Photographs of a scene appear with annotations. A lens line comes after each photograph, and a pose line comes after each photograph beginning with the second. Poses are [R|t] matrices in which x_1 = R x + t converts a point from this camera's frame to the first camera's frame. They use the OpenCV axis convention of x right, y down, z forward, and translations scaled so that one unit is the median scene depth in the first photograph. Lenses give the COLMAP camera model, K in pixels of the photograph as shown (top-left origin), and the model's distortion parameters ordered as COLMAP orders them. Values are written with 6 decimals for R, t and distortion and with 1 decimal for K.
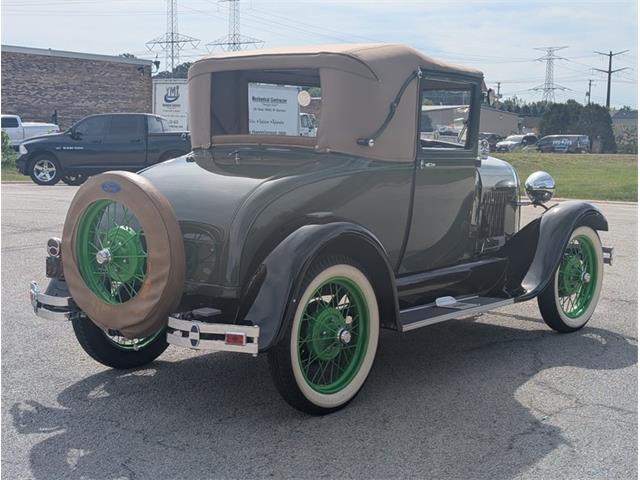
lens RADIAL K [[1049.1, 0, 322.6], [0, 1049.1, 239.8], [0, 0, 1]] dist [0.086402, 0.000000]
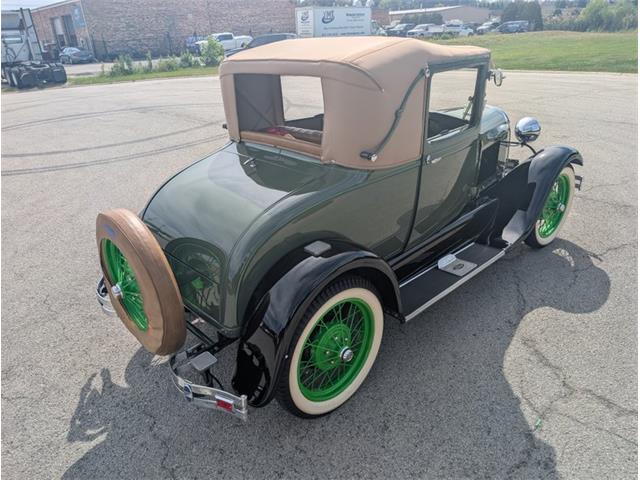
lens RADIAL K [[462.2, 0, 315.8], [0, 462.2, 235.9], [0, 0, 1]] dist [0.012779, -0.009959]
pose [[0.988010, -0.000810, -0.154385, 0.052706], [0.049814, 0.948177, 0.313814, -0.144587], [0.146130, -0.317742, 0.936849, 0.503898]]
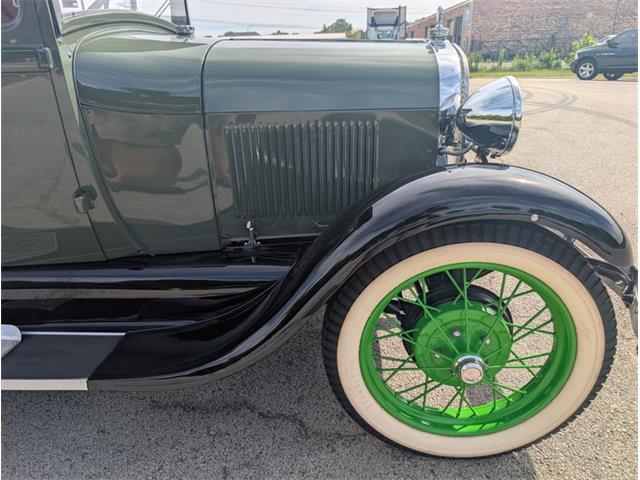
lens RADIAL K [[463.2, 0, 318.2], [0, 463.2, 244.2], [0, 0, 1]] dist [0.002363, -0.003984]
pose [[0.593269, 0.275761, -0.756299, 0.395048], [-0.044688, 0.949329, 0.311089, -0.068594], [0.803763, -0.150762, 0.575531, 1.027921]]
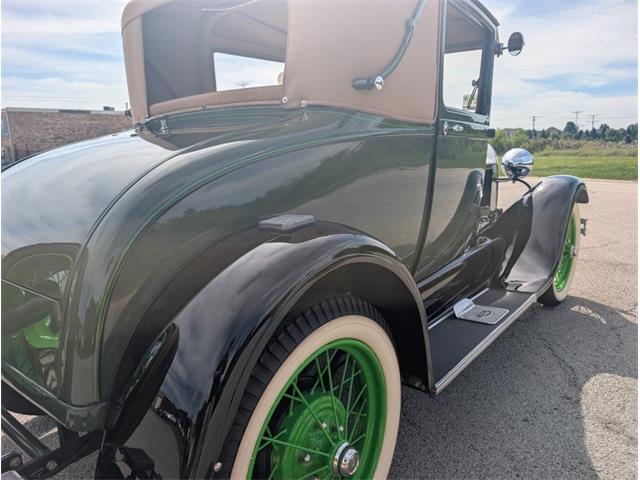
lens RADIAL K [[462.2, 0, 317.9], [0, 462.2, 240.3], [0, 0, 1]] dist [0.012779, -0.009959]
pose [[0.999136, -0.041350, -0.004241, 0.010124], [0.041563, 0.995287, 0.087619, -0.028138], [0.000598, -0.087720, 0.996145, 0.667493]]
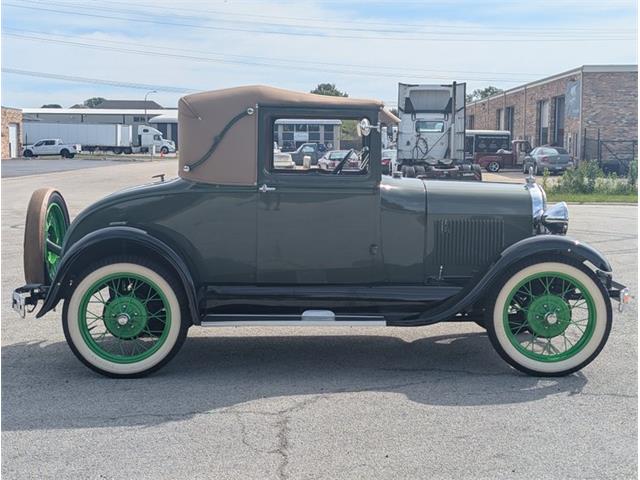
lens RADIAL K [[1049.1, 0, 317.2], [0, 1049.1, 235.2], [0, 0, 1]] dist [0.086402, 0.000000]
pose [[0.628774, 0.054456, -0.775679, 0.984206], [-0.075289, 0.997121, 0.008972, -0.034250], [0.773935, 0.052758, 0.631064, 0.310784]]
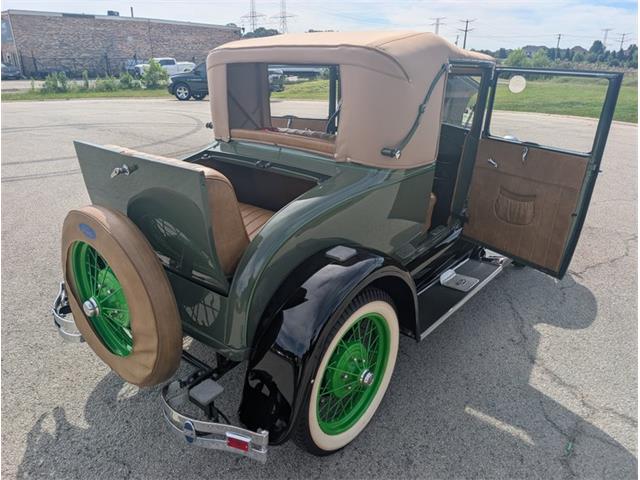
lens RADIAL K [[462.2, 0, 320.0], [0, 462.2, 239.1], [0, 0, 1]] dist [0.012779, -0.009959]
pose [[0.999896, -0.000216, -0.014411, -0.012612], [0.003960, 0.965517, 0.260311, -0.112274], [0.013858, -0.260341, 0.965417, 0.540296]]
